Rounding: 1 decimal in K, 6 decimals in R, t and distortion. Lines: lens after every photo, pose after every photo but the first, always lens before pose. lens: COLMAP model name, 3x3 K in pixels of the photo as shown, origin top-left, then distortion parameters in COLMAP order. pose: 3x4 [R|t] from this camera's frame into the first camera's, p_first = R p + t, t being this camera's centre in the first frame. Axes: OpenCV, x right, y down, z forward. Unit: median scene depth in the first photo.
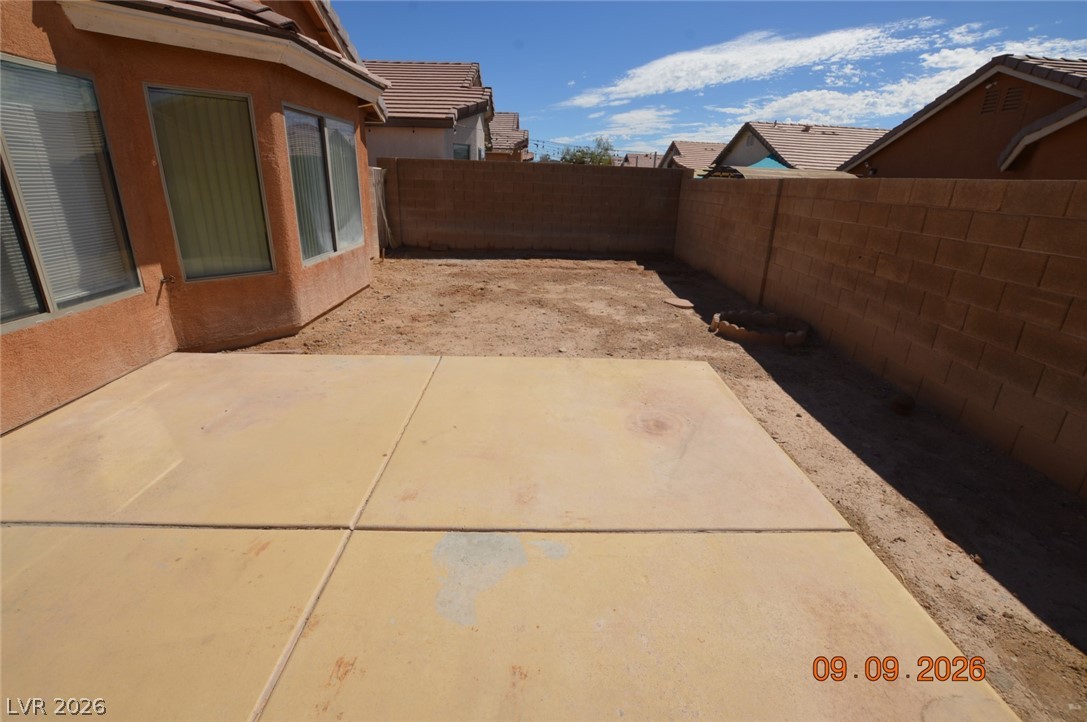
lens RADIAL K [[492.0, 0, 543.9], [0, 492.0, 360.8], [0, 0, 1]] dist [-0.028301, 0.002107]
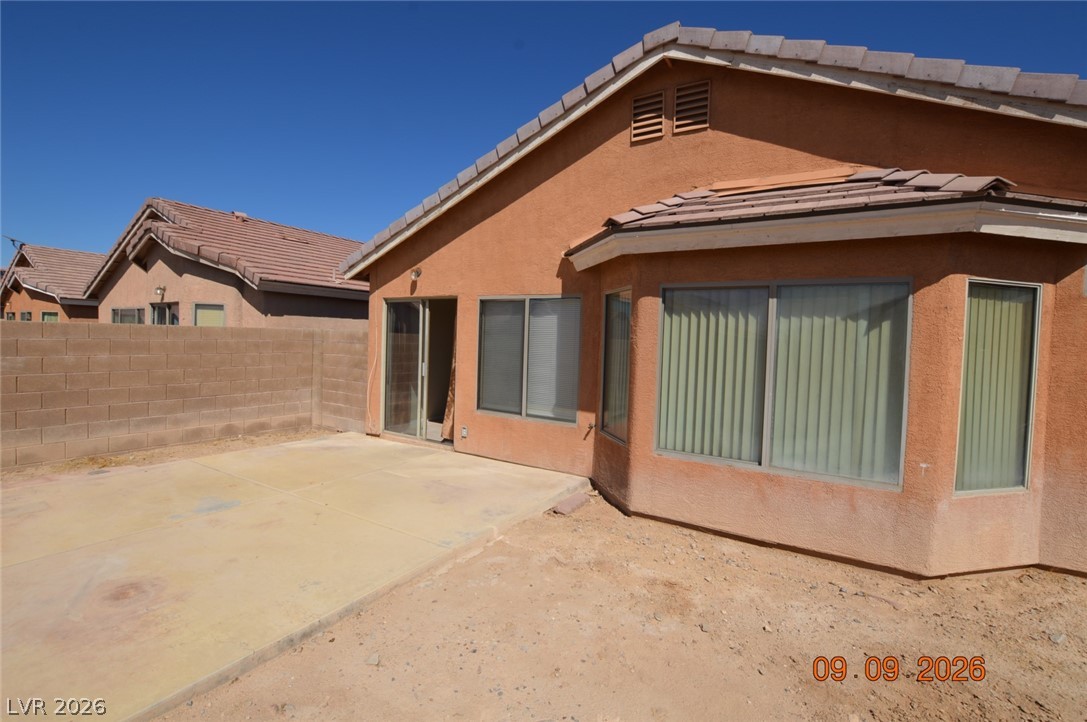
lens RADIAL K [[492.0, 0, 547.7], [0, 492.0, 356.9], [0, 0, 1]] dist [-0.028301, 0.002107]
pose [[-0.542930, -0.013631, -0.839667, 0.513612], [-0.334893, 0.920437, 0.201600, -0.662352], [0.770113, 0.390653, -0.504298, 1.737730]]
